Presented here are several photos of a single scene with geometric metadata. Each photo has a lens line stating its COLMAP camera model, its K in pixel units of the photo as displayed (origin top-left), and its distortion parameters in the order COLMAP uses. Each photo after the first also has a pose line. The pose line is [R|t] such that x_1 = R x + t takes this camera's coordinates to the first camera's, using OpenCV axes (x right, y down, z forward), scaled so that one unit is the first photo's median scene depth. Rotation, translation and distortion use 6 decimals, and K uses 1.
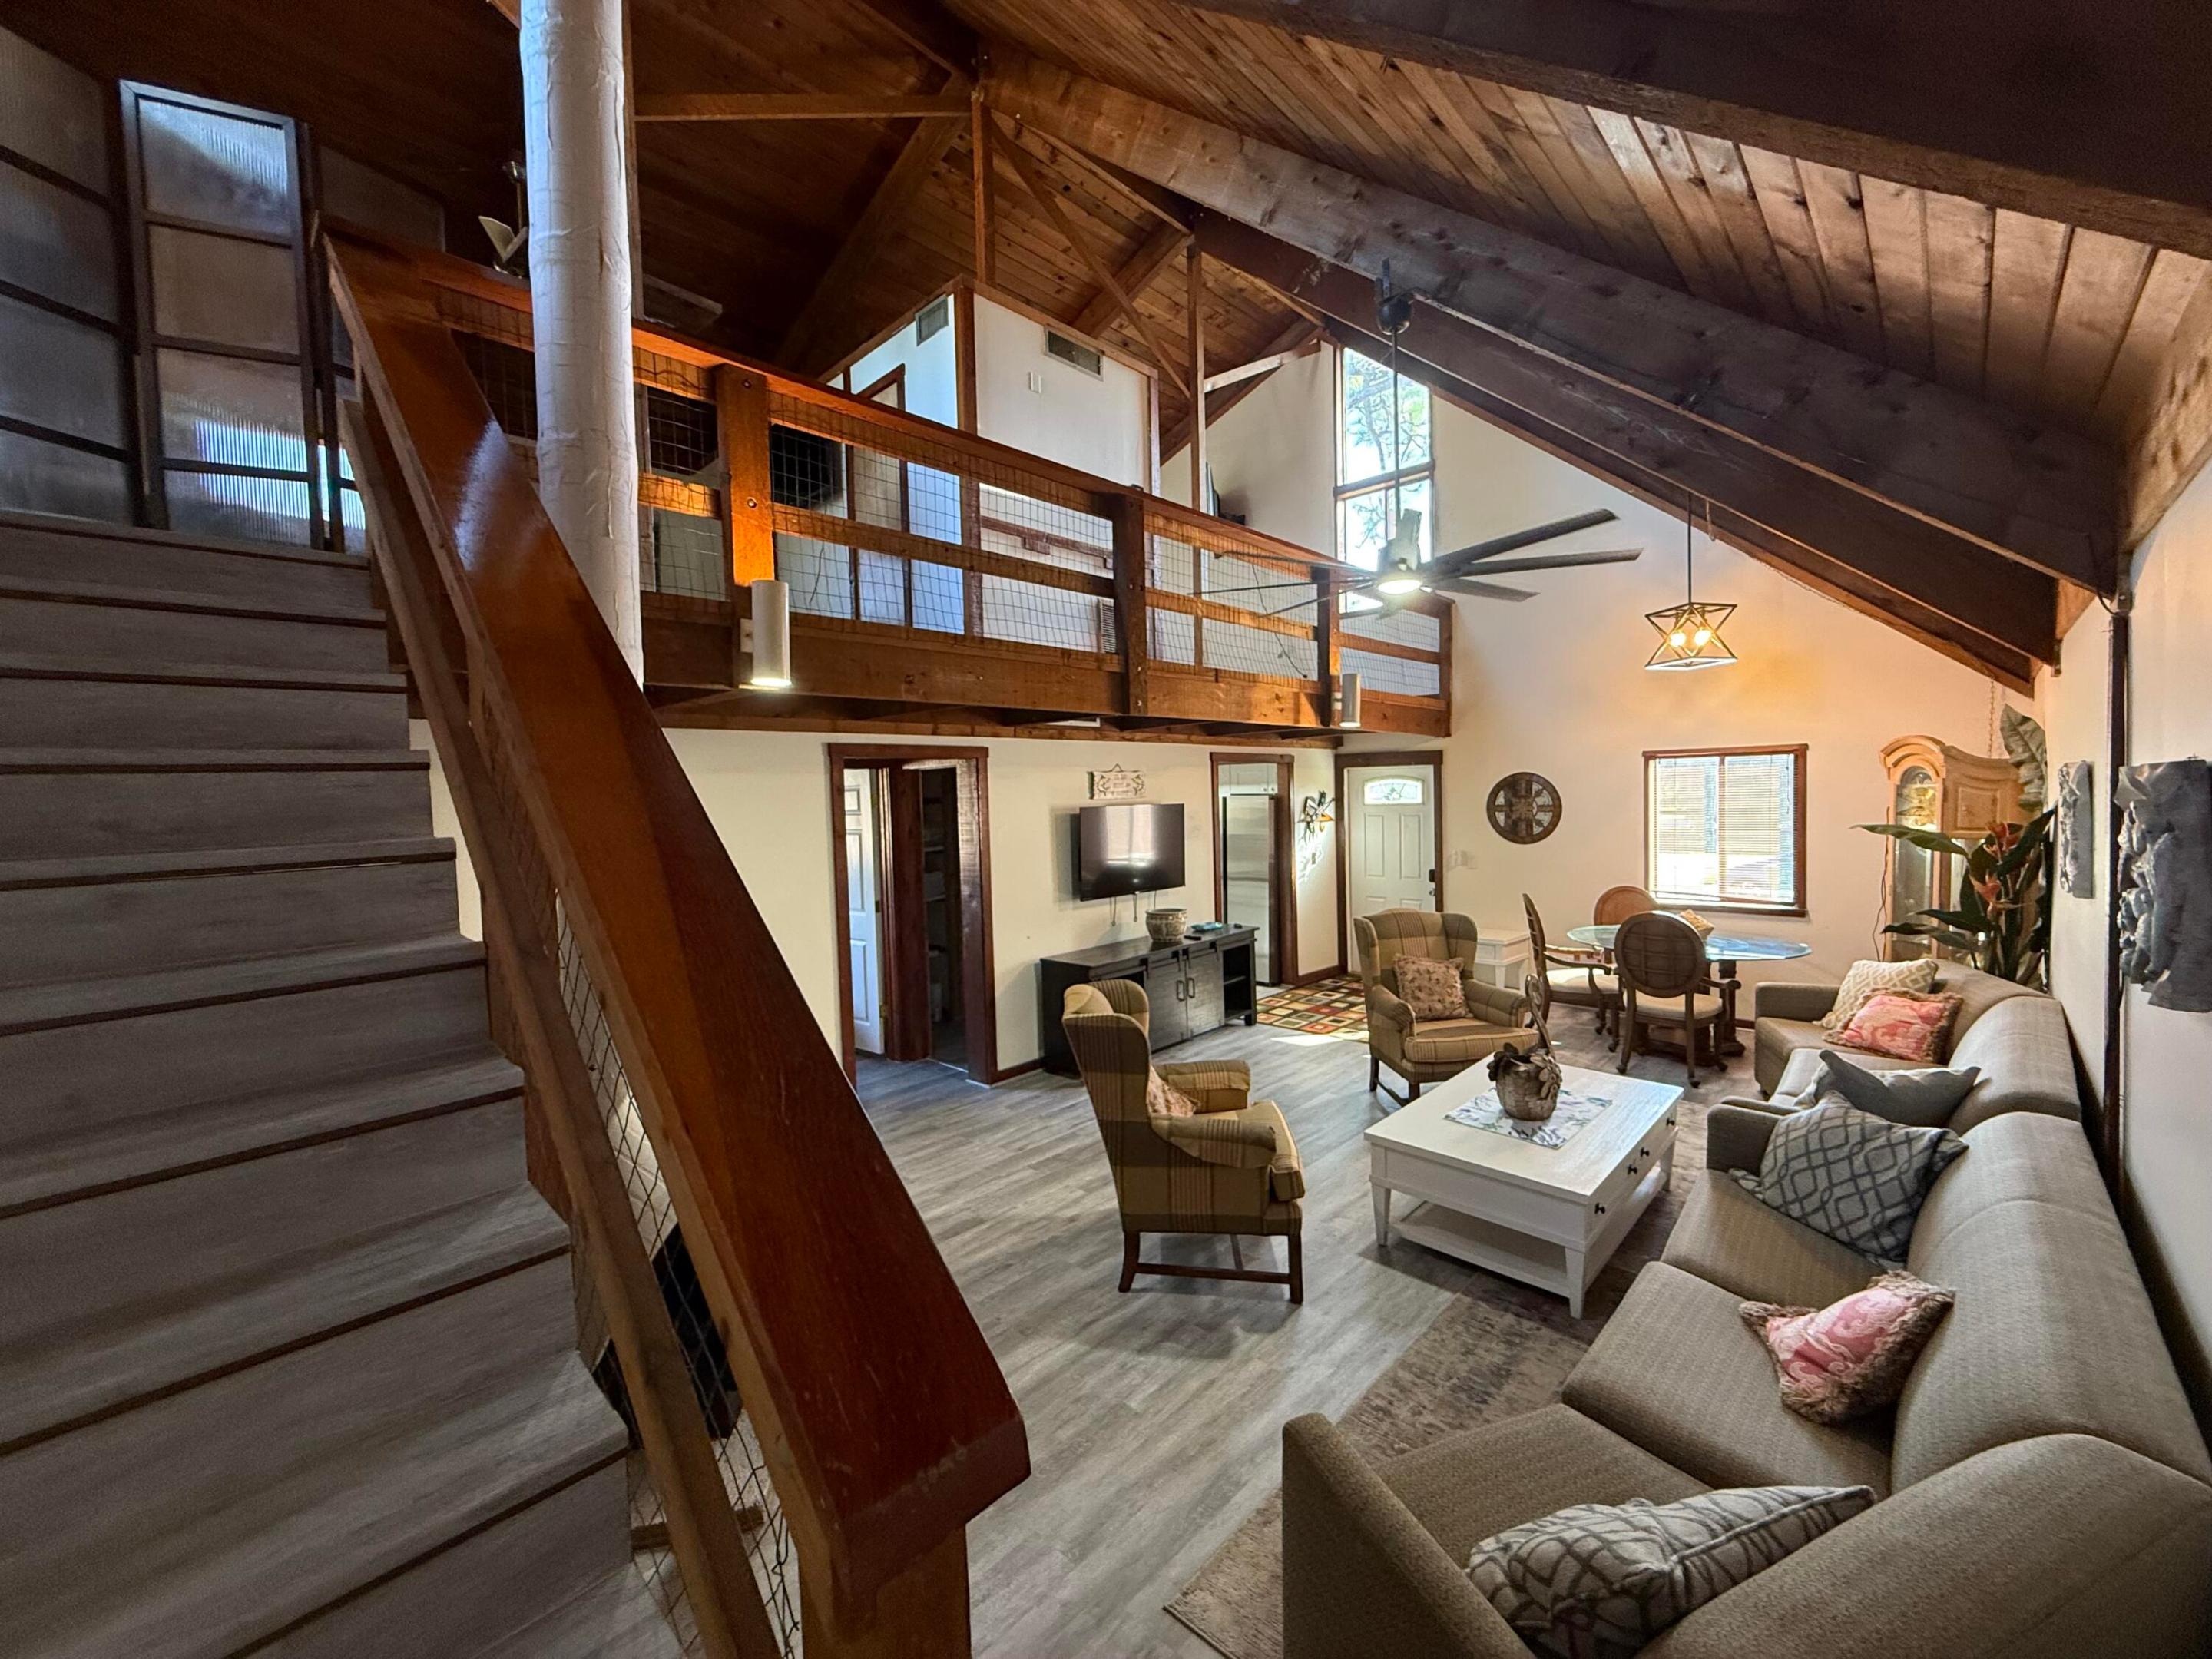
lens RADIAL K [[876.2, 0, 1103.2], [0, 876.2, 830.2], [0, 0, 1]] dist [0.000511, -0.000041]
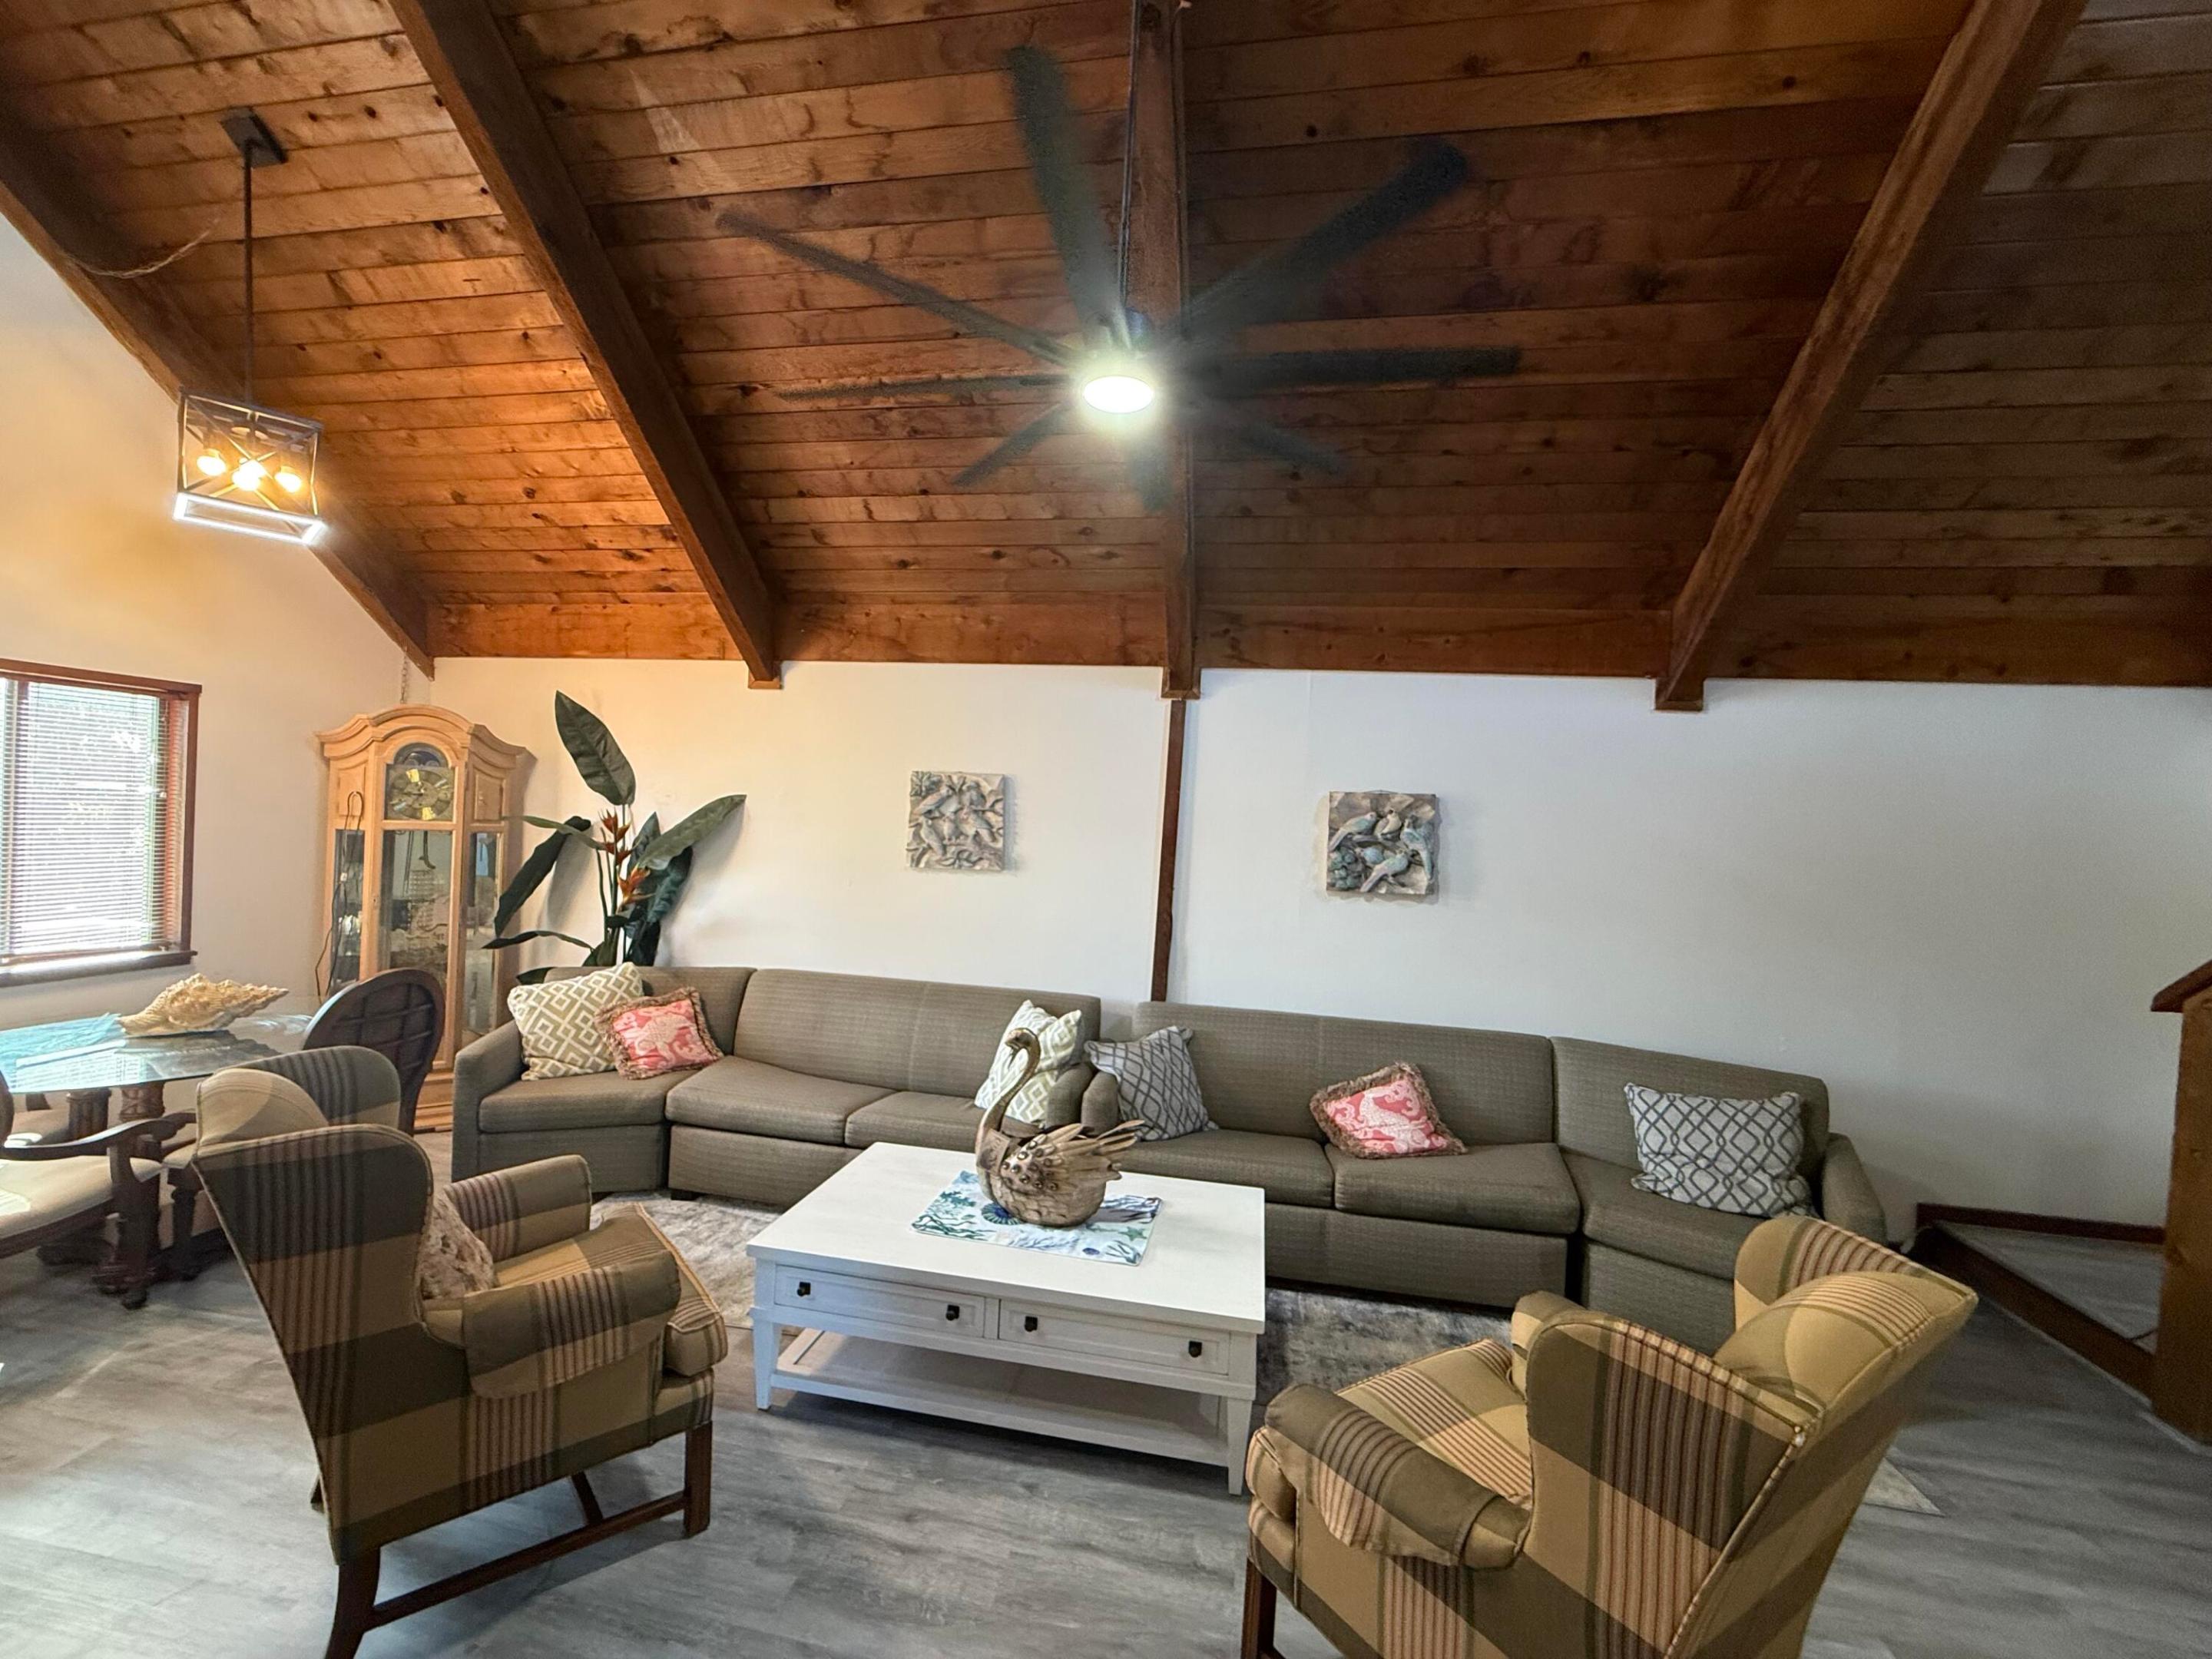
lens RADIAL K [[876.2, 0, 1102.9], [0, 876.2, 830.0], [0, 0, 1]] dist [0.000511, -0.000041]
pose [[-0.559668, -0.009943, 0.828657, -0.074321], [0.000475, 0.999924, 0.012319, -0.002316], [-0.828717, 0.007288, -0.559621, 0.761381]]
